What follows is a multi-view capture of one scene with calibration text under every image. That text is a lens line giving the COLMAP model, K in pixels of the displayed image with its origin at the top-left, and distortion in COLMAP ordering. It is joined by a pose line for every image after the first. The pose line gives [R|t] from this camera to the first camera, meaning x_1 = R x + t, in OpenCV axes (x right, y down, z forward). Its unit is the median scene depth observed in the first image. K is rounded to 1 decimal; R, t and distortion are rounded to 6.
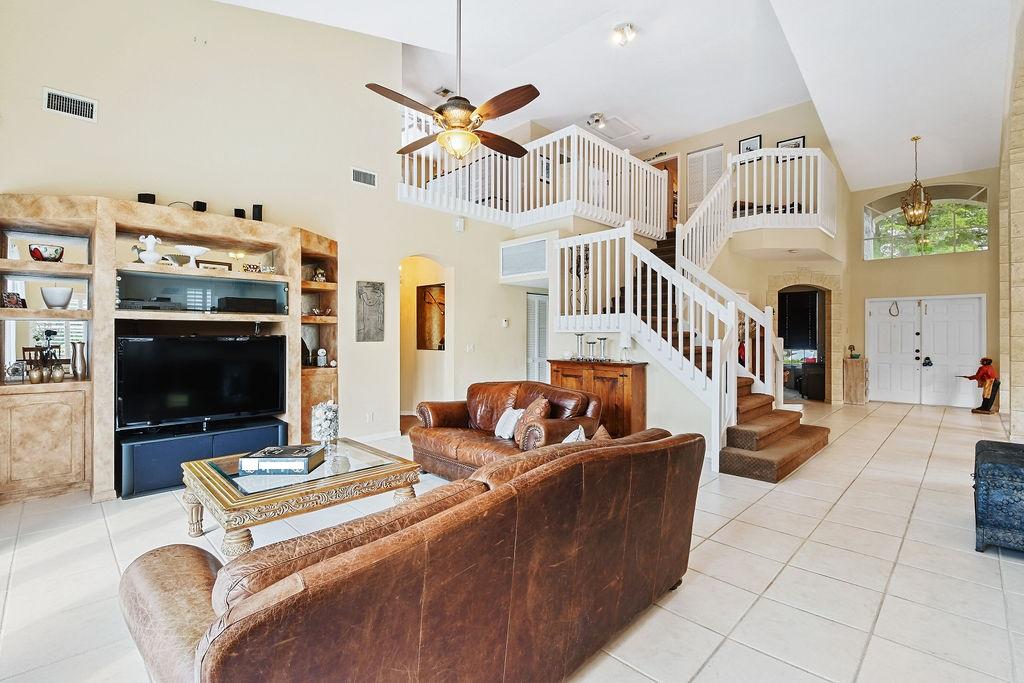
lens RADIAL K [[456.6, 0, 506.4], [0, 456.6, 337.2], [0, 0, 1]] dist [0.000144, -0.013144]
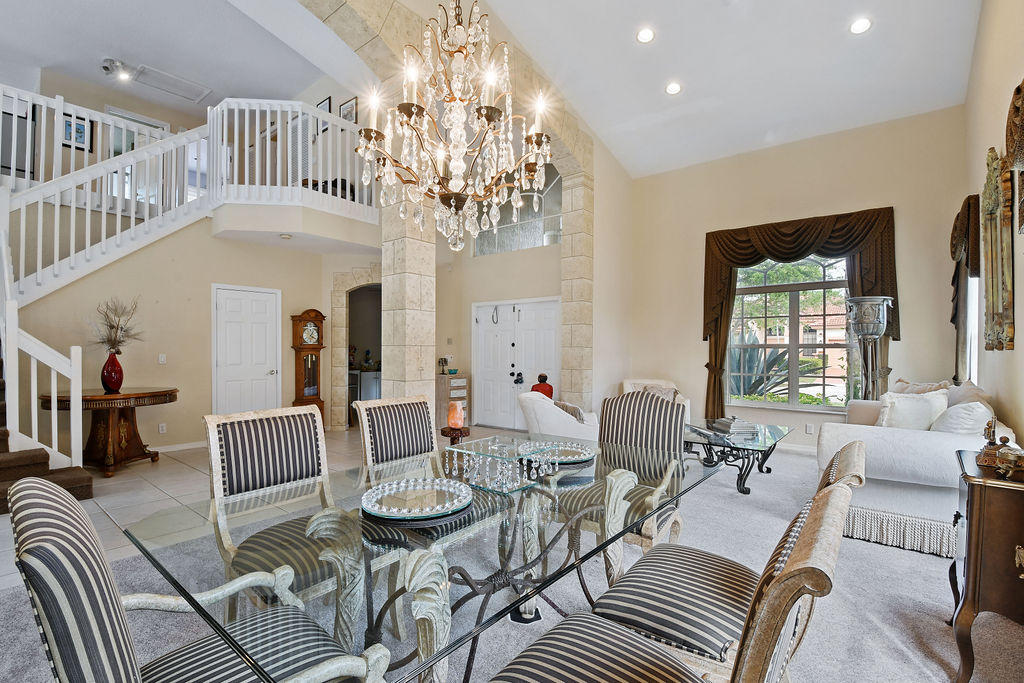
lens RADIAL K [[475.2, 0, 512.0], [0, 475.2, 341.5], [0, 0, 1]] dist [0.001931, 0.000198]
pose [[0.993660, 0.002544, 0.112399, 1.479680], [-0.000316, 0.999803, -0.019836, 0.007197], [-0.112427, 0.019674, 0.993465, 0.245066]]
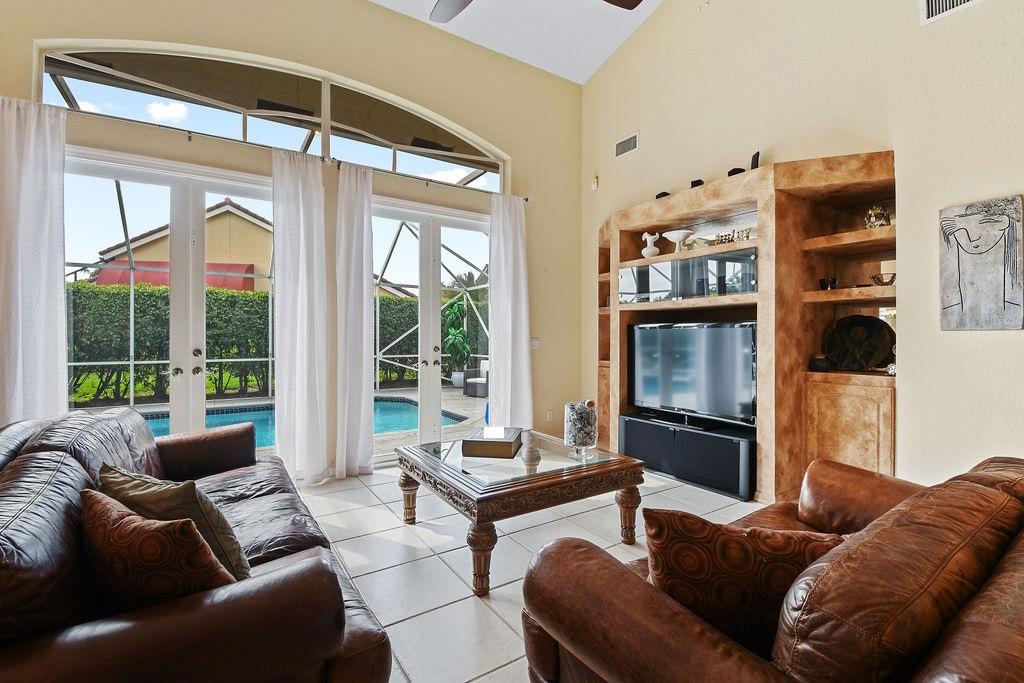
lens RADIAL K [[456.6, 0, 506.4], [0, 456.6, 337.2], [0, 0, 1]] dist [0.000144, -0.013144]
pose [[-0.199839, 0.000181, -0.979829, 0.294219], [-0.007288, 0.999972, 0.001671, 0.023344], [0.979802, 0.007475, -0.199832, 0.726093]]
